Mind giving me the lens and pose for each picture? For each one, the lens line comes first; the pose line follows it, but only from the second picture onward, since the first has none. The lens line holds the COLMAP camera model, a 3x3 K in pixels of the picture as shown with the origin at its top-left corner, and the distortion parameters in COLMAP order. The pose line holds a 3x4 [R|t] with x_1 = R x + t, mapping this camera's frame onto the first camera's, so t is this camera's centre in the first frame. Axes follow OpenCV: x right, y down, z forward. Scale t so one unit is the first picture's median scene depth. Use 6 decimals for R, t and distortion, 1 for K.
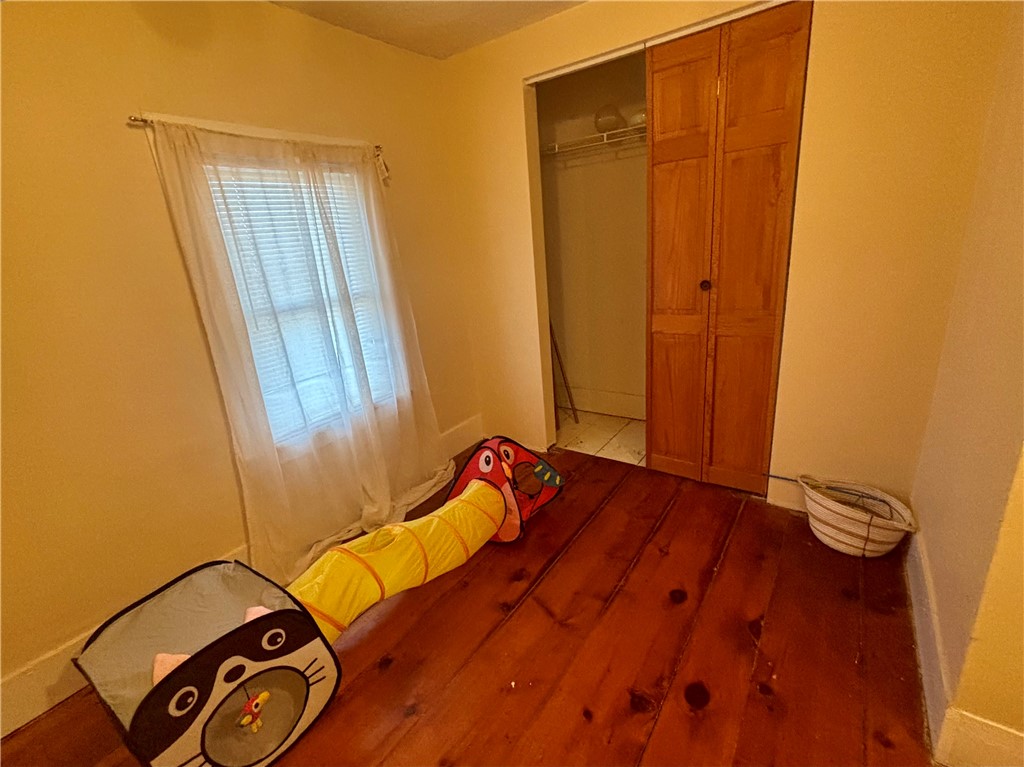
lens RADIAL K [[452.5, 0, 512.0], [0, 452.5, 383.5], [0, 0, 1]] dist [0.000072, 0.000190]
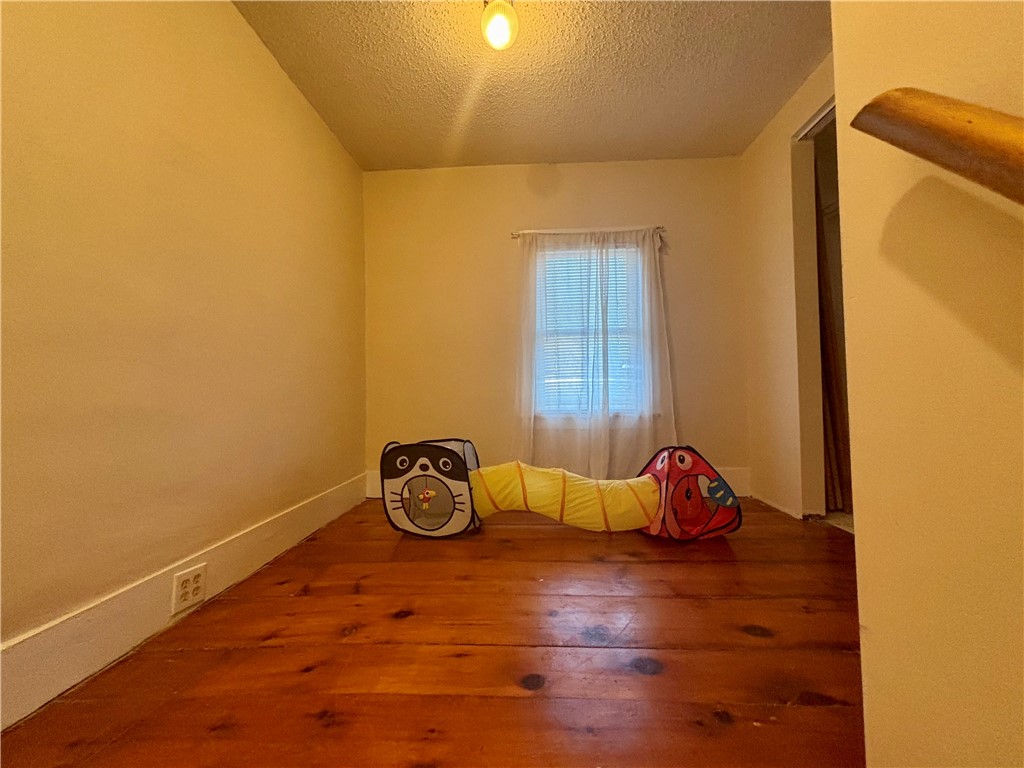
lens RADIAL K [[415.3, 0, 508.7], [0, 415.3, 383.8], [0, 0, 1]] dist [0.000419, 0.000350]
pose [[0.547109, 0.053505, -0.835350, 0.609725], [-0.284301, 0.950509, -0.125321, 0.244472], [0.787302, 0.306055, 0.535243, 0.130266]]
